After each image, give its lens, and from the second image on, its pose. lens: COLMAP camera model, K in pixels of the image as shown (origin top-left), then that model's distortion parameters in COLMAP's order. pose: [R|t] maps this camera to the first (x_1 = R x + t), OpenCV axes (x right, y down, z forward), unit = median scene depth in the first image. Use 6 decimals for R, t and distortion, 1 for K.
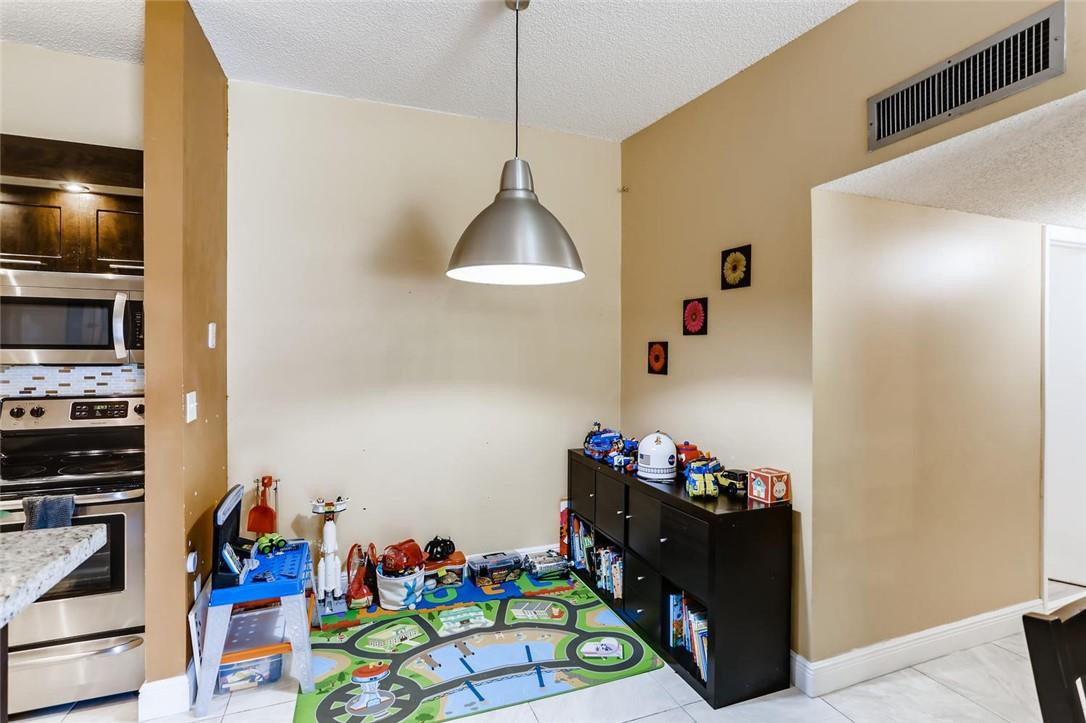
lens RADIAL K [[513.9, 0, 518.1], [0, 513.9, 355.2], [0, 0, 1]] dist [-0.010419, 0.003863]
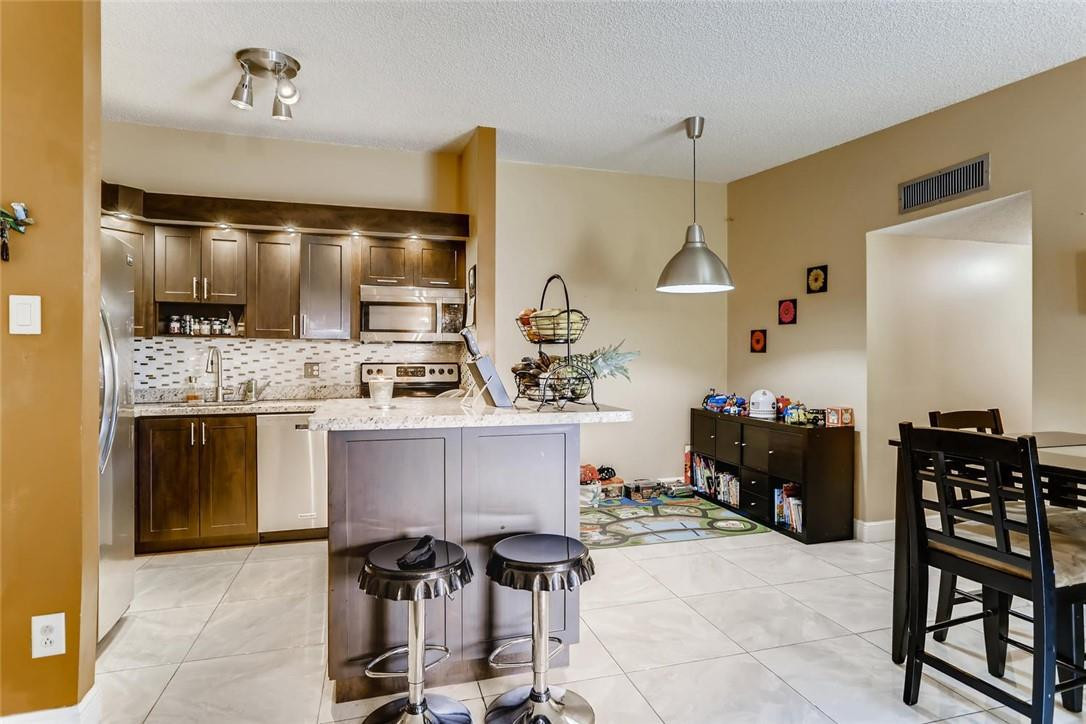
lens RADIAL K [[576.4, 0, 520.0], [0, 576.4, 355.8], [0, 0, 1]] dist [0.000508, 0.004064]
pose [[0.998443, -0.000850, -0.055770, -0.383233], [0.000647, 0.999993, -0.003645, 0.065787], [0.055773, 0.003603, 0.998437, -0.805674]]
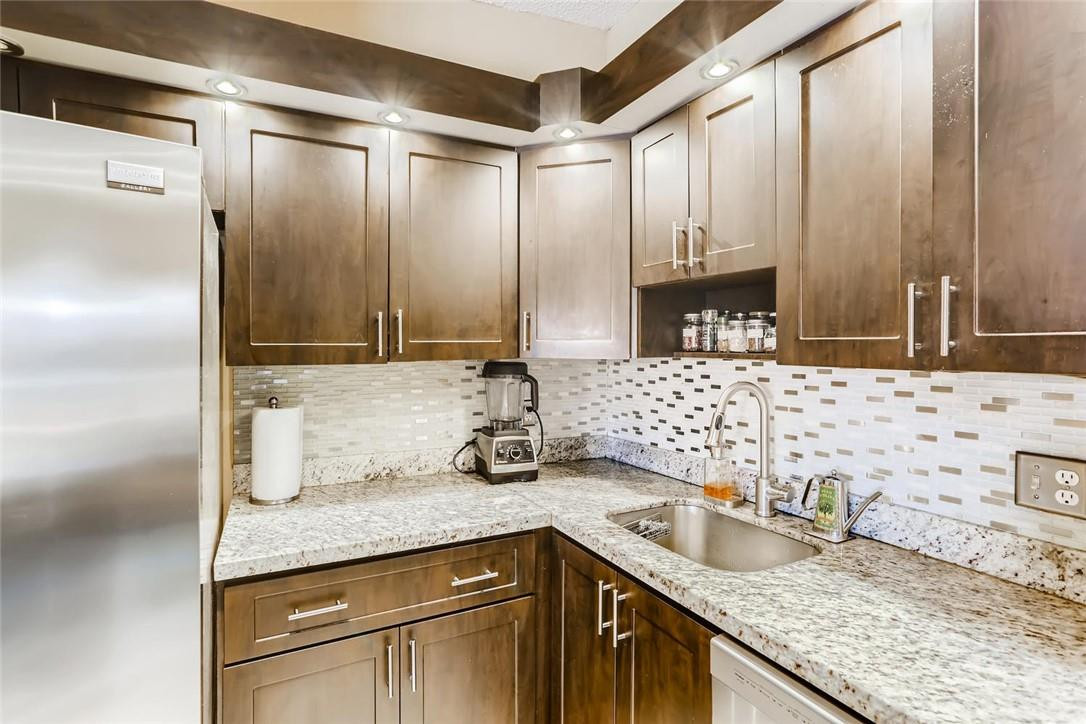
lens RADIAL K [[513.9, 0, 569.0], [0, 513.9, 352.6], [0, 0, 1]] dist [-0.010419, 0.003863]
pose [[0.185063, 0.006213, -0.982707, -0.790495], [-0.003547, 0.999978, 0.005654, -0.004319], [0.982720, 0.002439, 0.185081, 0.485179]]
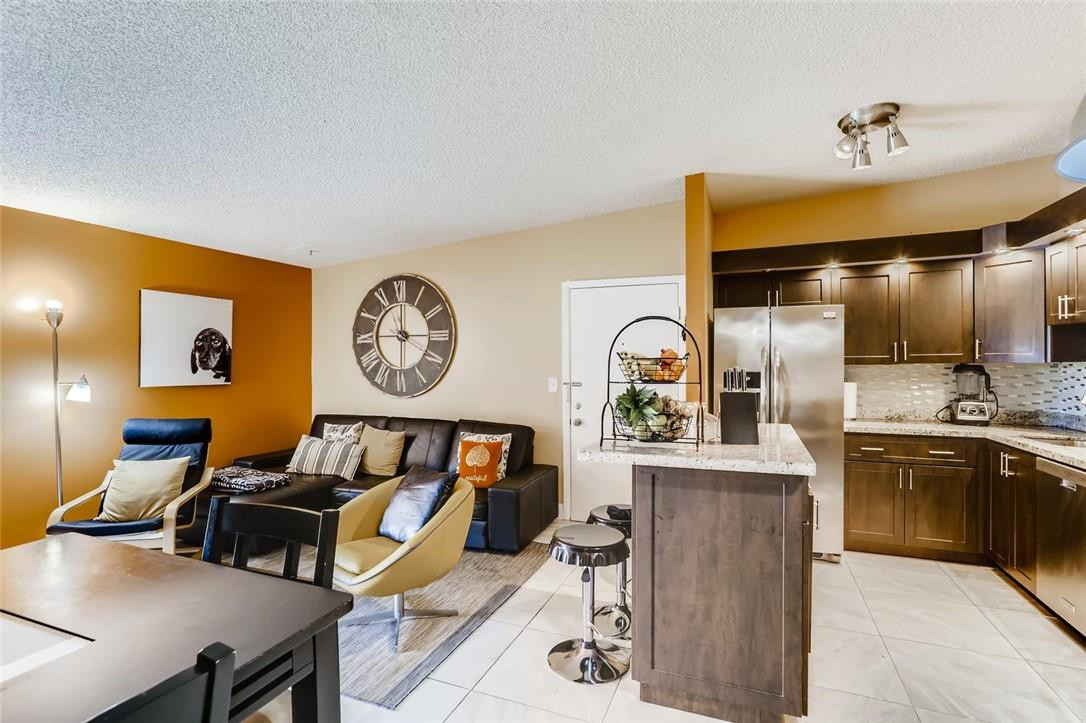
lens RADIAL K [[513.9, 0, 532.3], [0, 513.9, 363.0], [0, 0, 1]] dist [-0.010419, 0.003863]
pose [[-0.687412, 0.005314, -0.726248, 0.419713], [0.002319, 0.999984, 0.005122, -0.001319], [0.726264, 0.001837, -0.687414, 0.639141]]
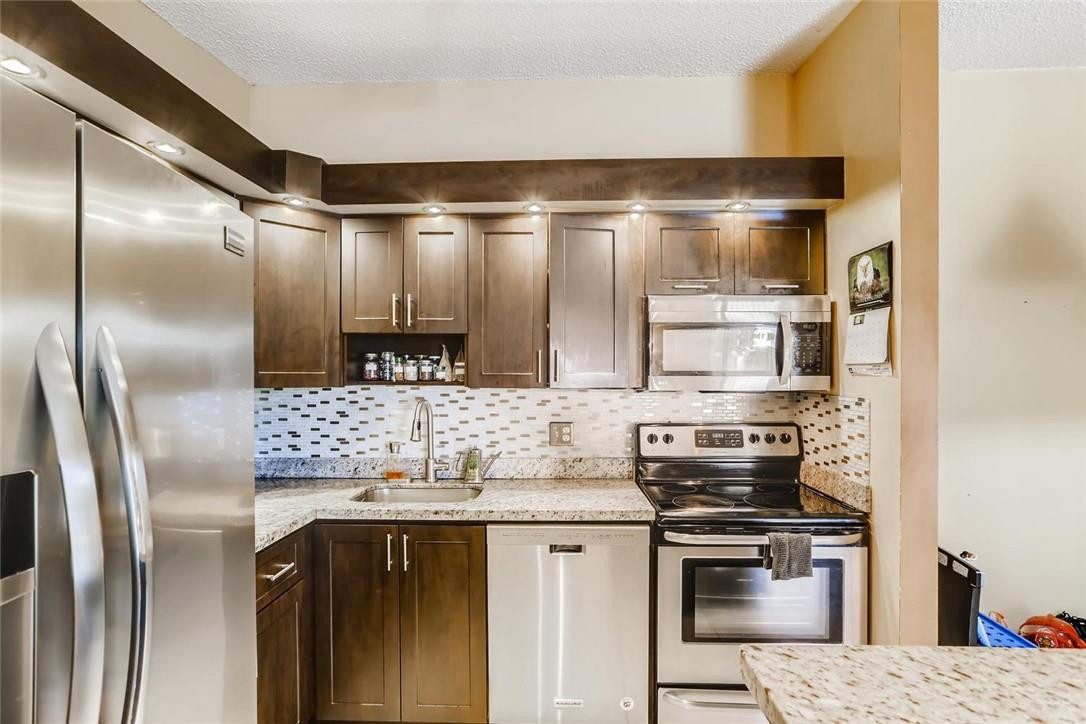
lens RADIAL K [[534.9, 0, 519.4], [0, 534.9, 377.9], [0, 0, 1]] dist [-0.028968, 0.005706]
pose [[0.928018, -0.000746, -0.372535, -0.809851], [0.001448, 0.999998, 0.001603, -0.008559], [0.372533, -0.002027, 0.928017, -0.065463]]
